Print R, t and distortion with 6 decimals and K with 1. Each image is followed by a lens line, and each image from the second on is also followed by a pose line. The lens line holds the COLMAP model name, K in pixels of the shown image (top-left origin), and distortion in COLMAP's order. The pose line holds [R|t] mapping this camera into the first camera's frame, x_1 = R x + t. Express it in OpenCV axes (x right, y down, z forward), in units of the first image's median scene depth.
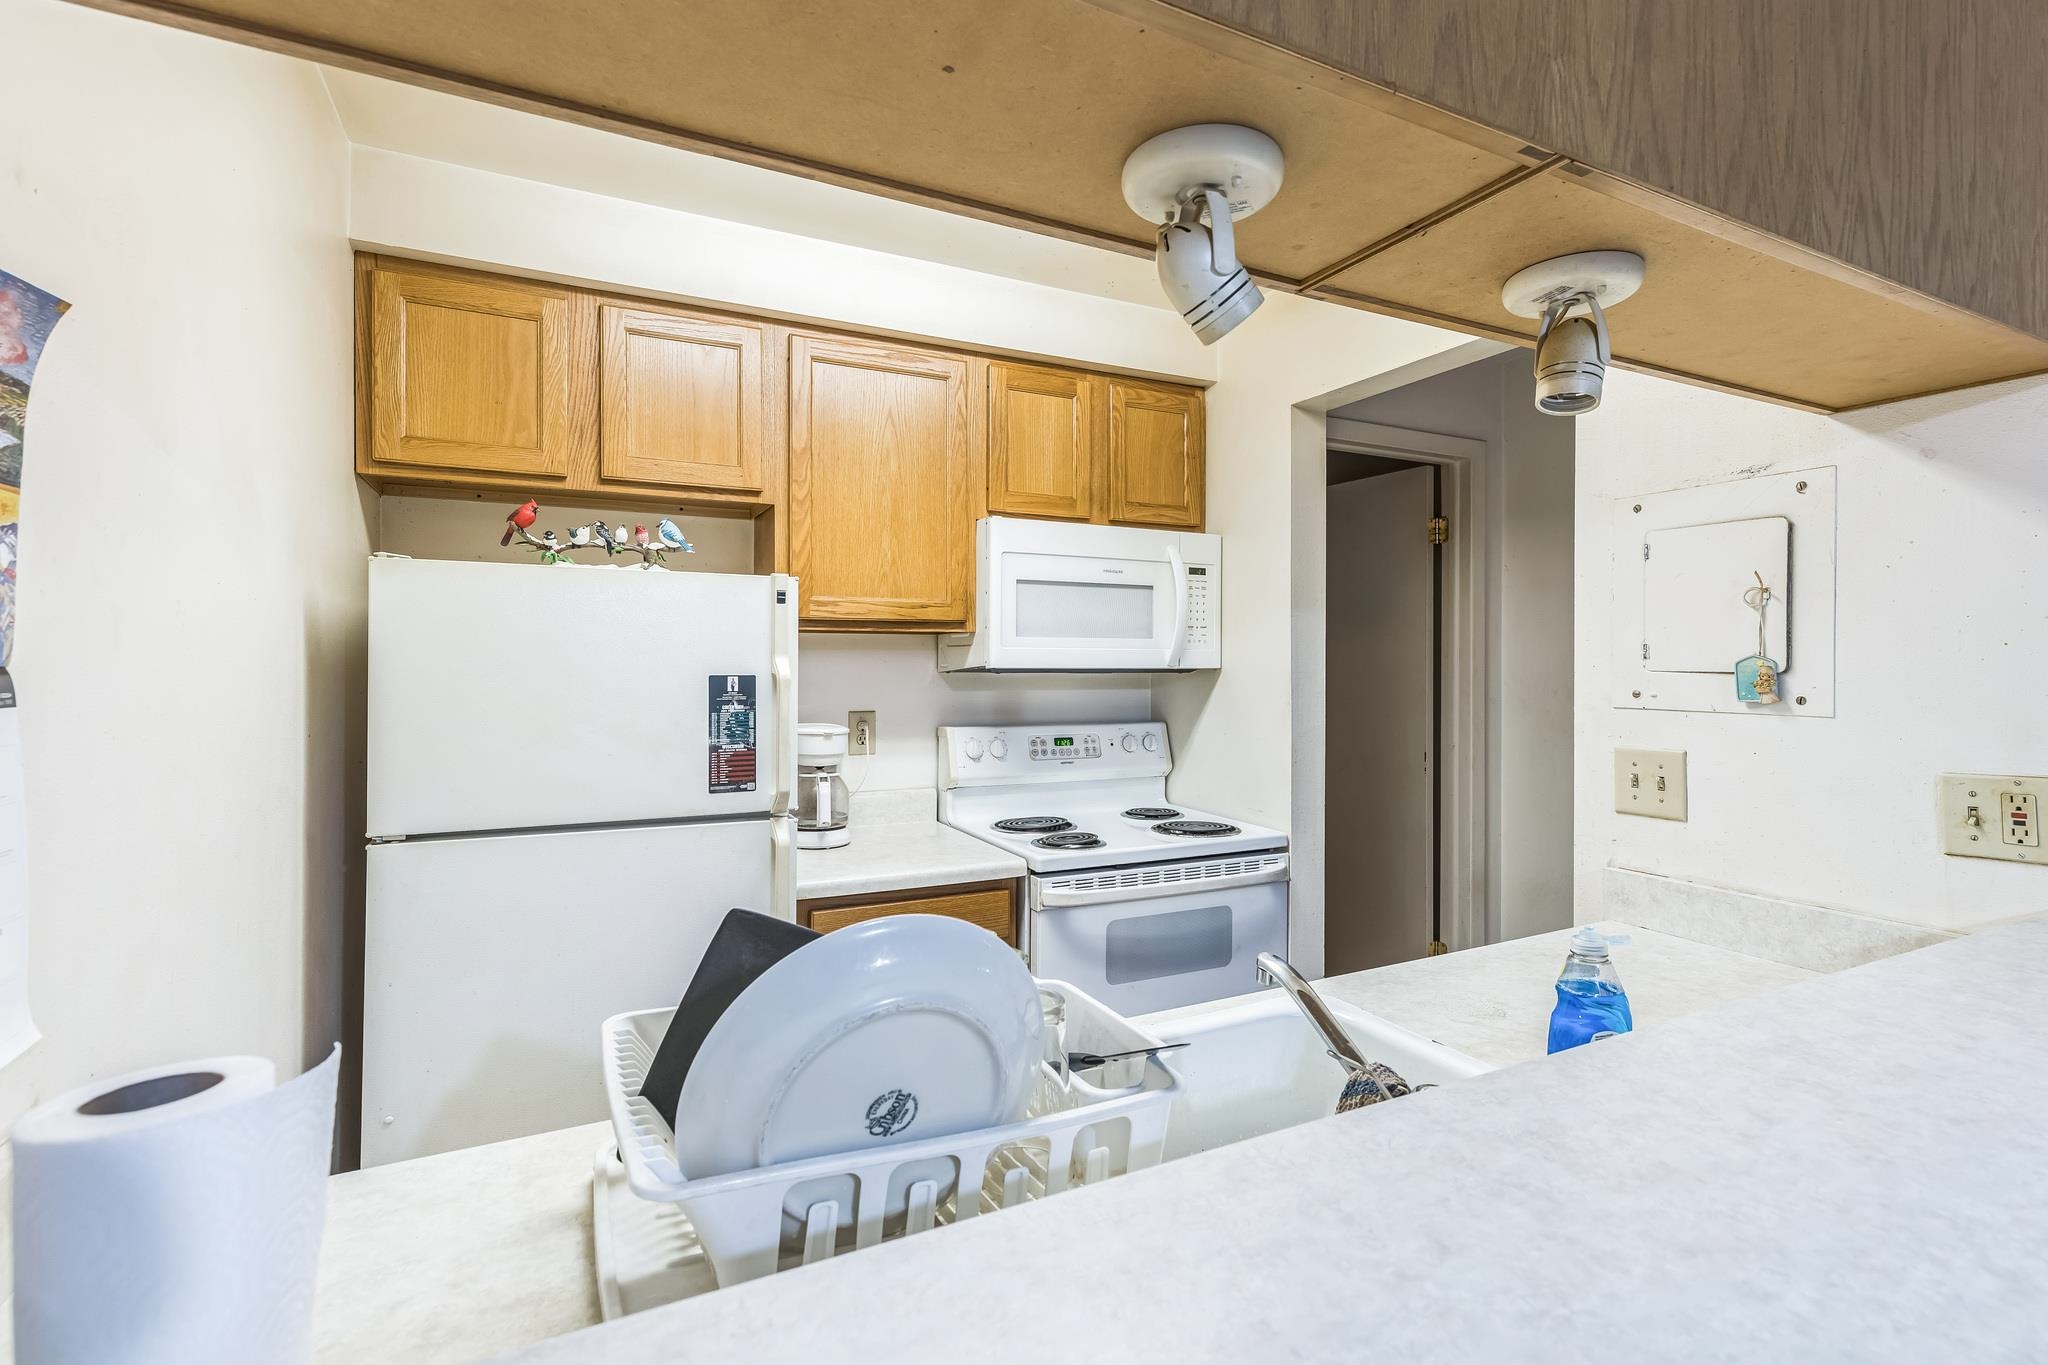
lens RADIAL K [[937.8, 0, 1015.0], [0, 937.8, 671.2], [0, 0, 1]] dist [0.004376, -0.000449]
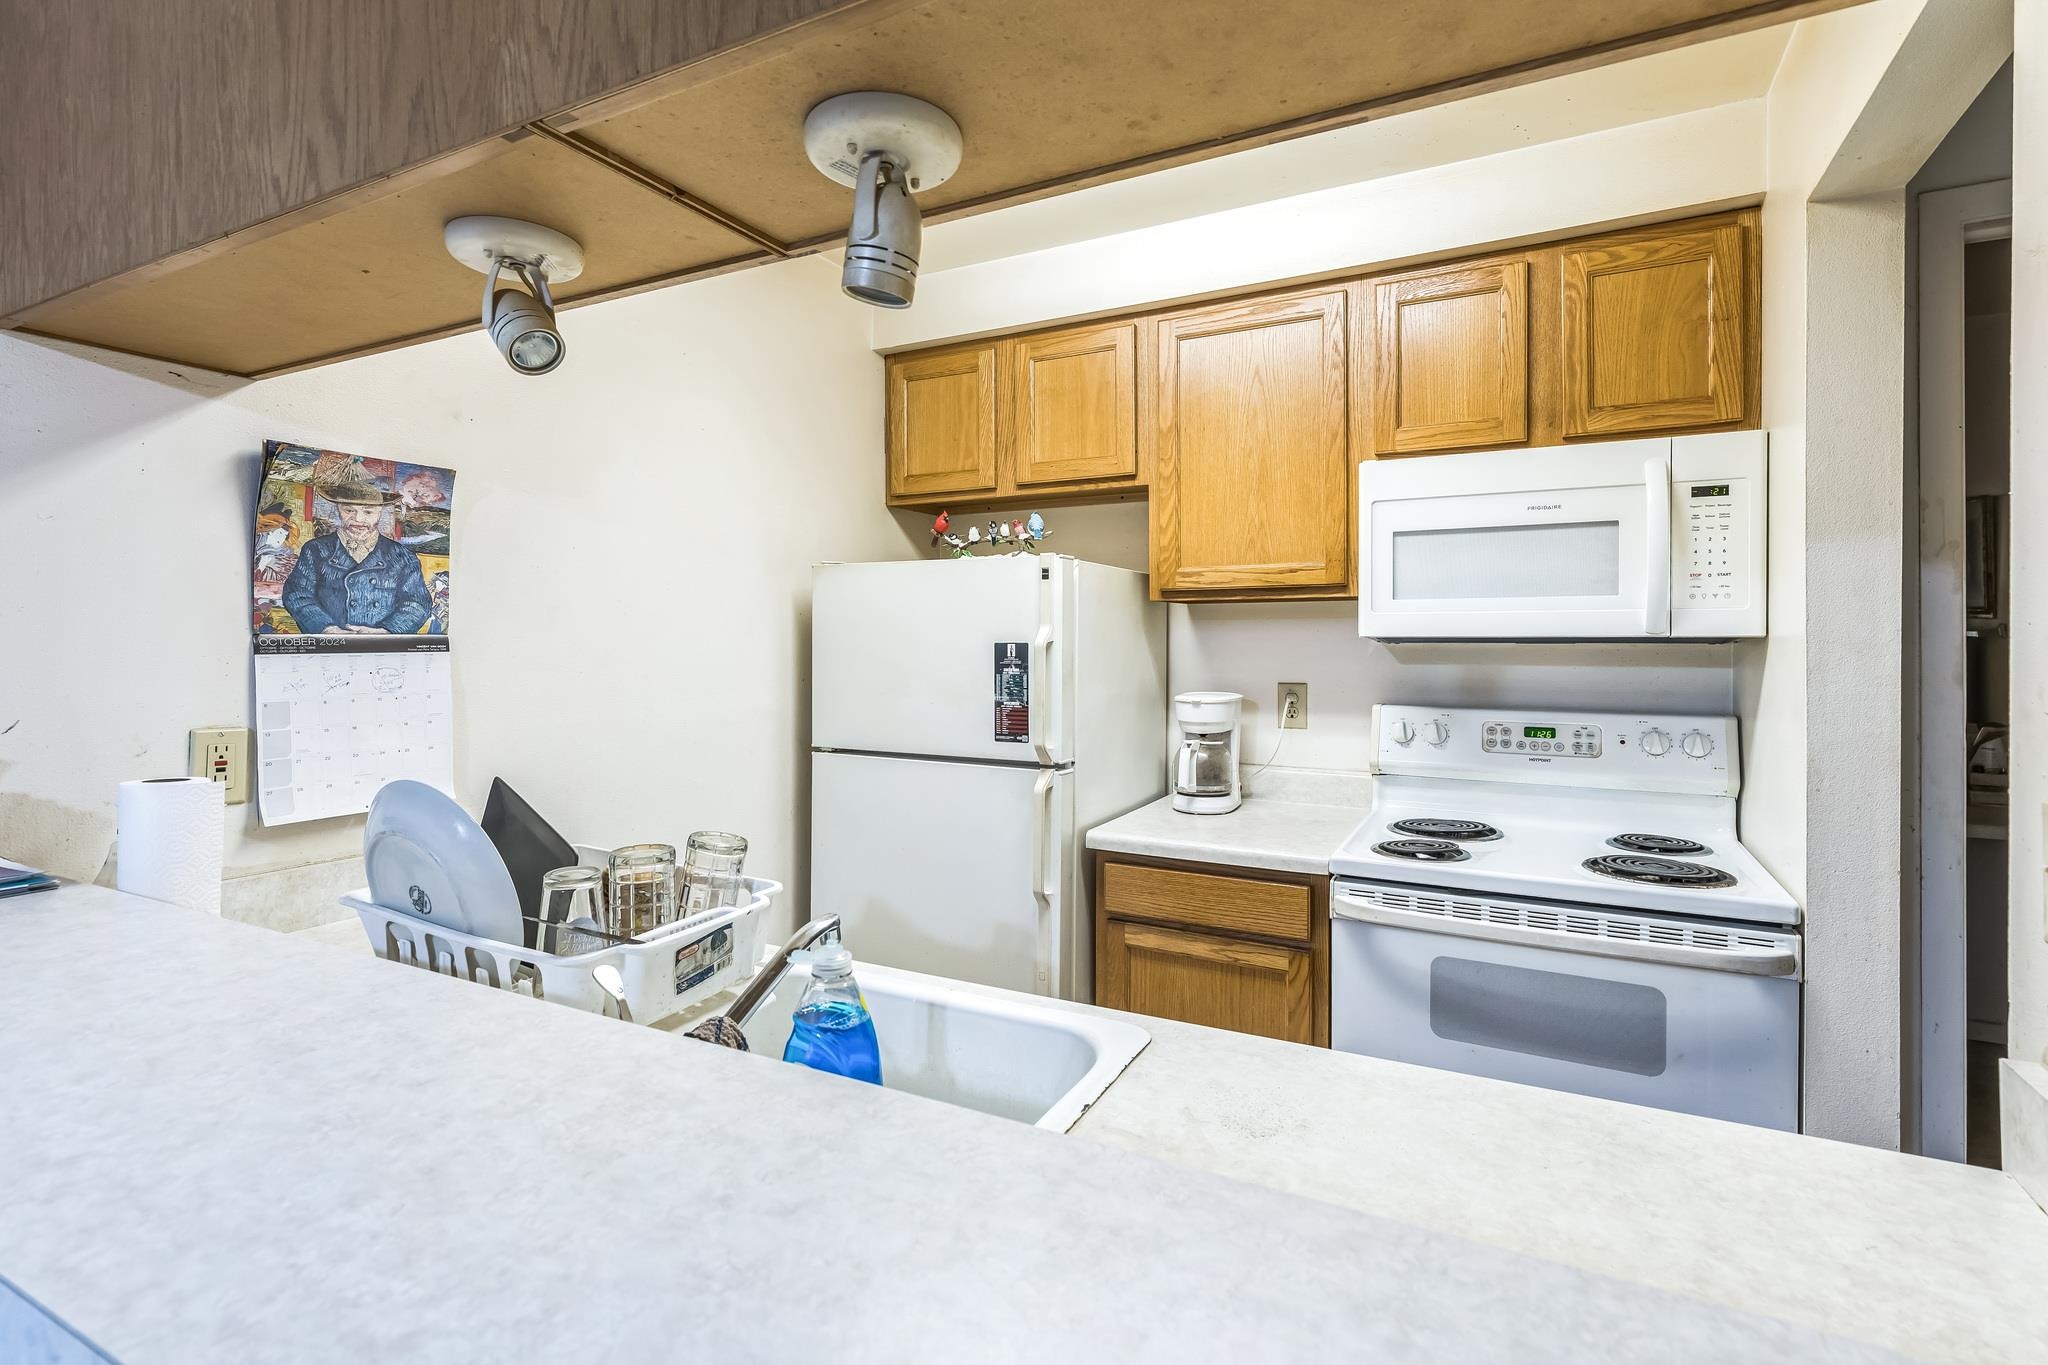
lens RADIAL K [[937.8, 0, 1024.8], [0, 937.8, 652.0], [0, 0, 1]] dist [0.004376, -0.000449]
pose [[0.598245, 0.008421, -0.801269, 0.565804], [-0.003180, 0.999962, 0.008134, 0.005460], [0.801307, -0.002318, 0.598249, 0.267905]]
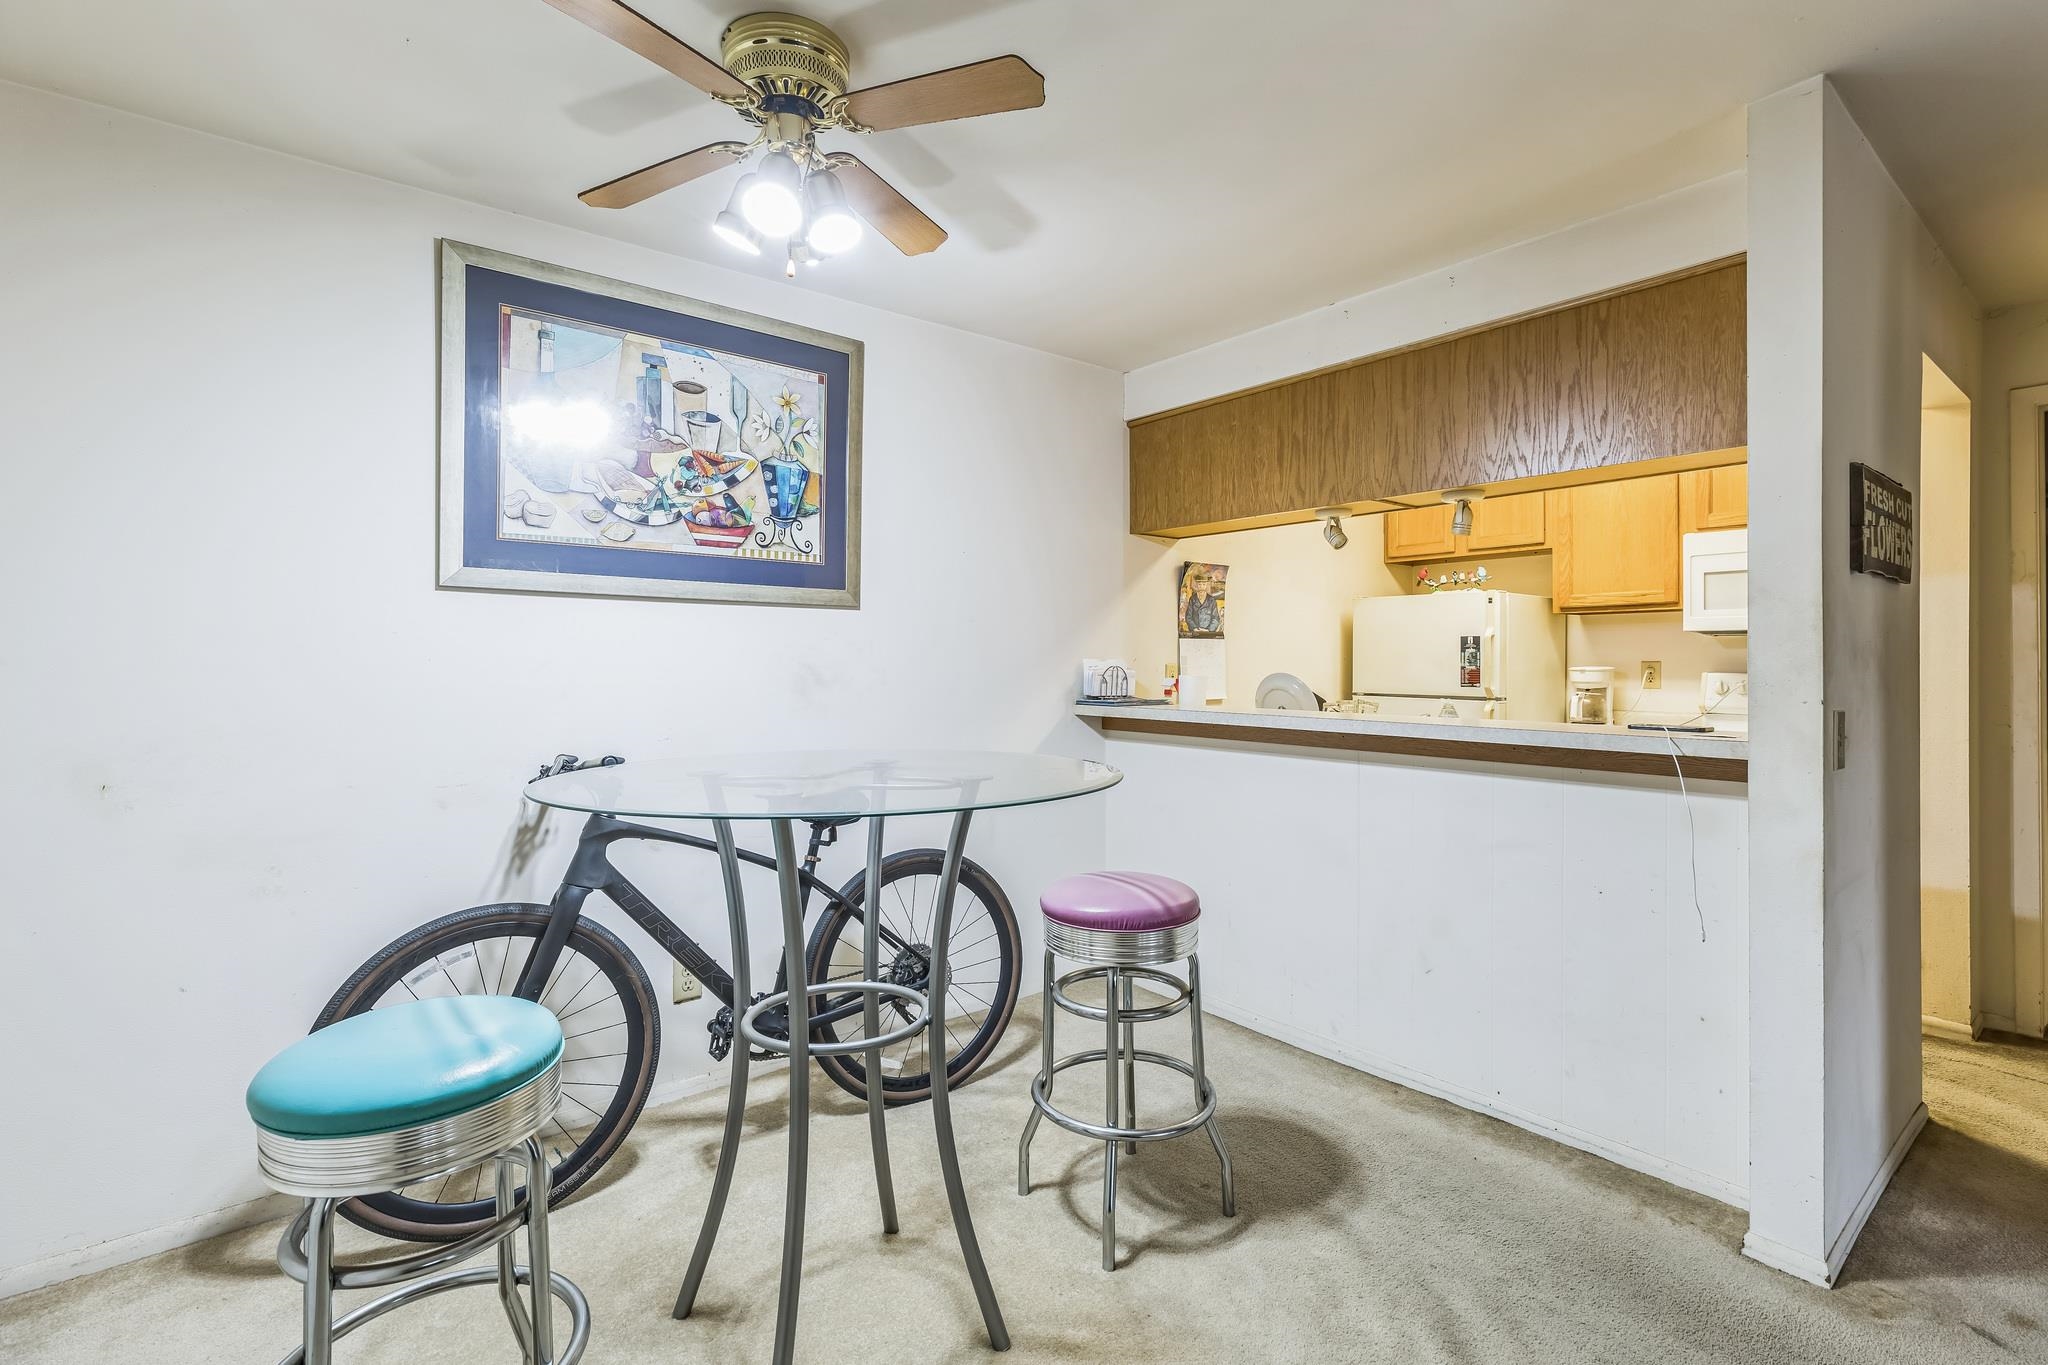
lens RADIAL K [[937.8, 0, 1029.4], [0, 937.8, 667.4], [0, 0, 1]] dist [0.004376, -0.000449]
pose [[0.241189, 0.002835, -0.970474, 1.445932], [-0.005183, 0.999985, 0.001634, 0.071437], [0.970464, 0.004635, 0.241200, -0.520997]]
